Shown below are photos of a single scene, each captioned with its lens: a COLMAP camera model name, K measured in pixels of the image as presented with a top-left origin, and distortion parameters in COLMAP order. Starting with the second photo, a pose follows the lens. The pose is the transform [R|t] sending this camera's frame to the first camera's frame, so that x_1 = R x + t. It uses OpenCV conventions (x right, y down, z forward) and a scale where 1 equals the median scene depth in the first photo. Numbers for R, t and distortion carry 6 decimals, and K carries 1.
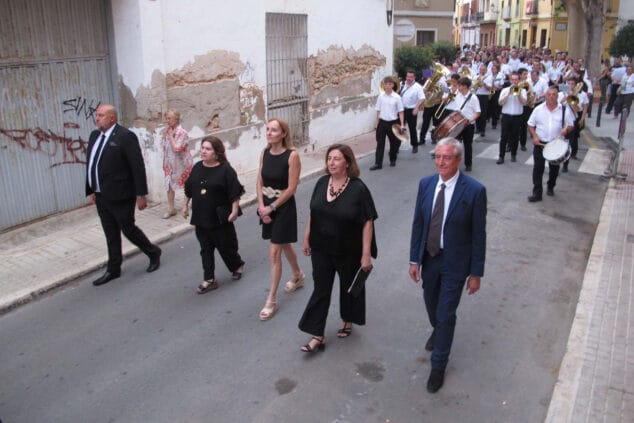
lens RADIAL K [[520.1, 0, 313.7], [0, 520.1, 199.5], [0, 0, 1]] dist [-0.138566, 0.095184]
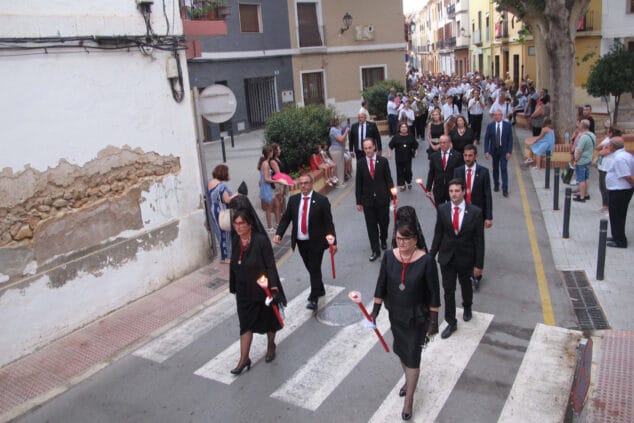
lens RADIAL K [[520.1, 0, 313.7], [0, 520.1, 199.5], [0, 0, 1]] dist [-0.138566, 0.095184]
pose [[0.997733, -0.066515, -0.010264, 0.428626], [0.065818, 0.996166, -0.057633, -0.269156], [0.014058, 0.056827, 0.998285, 0.617663]]
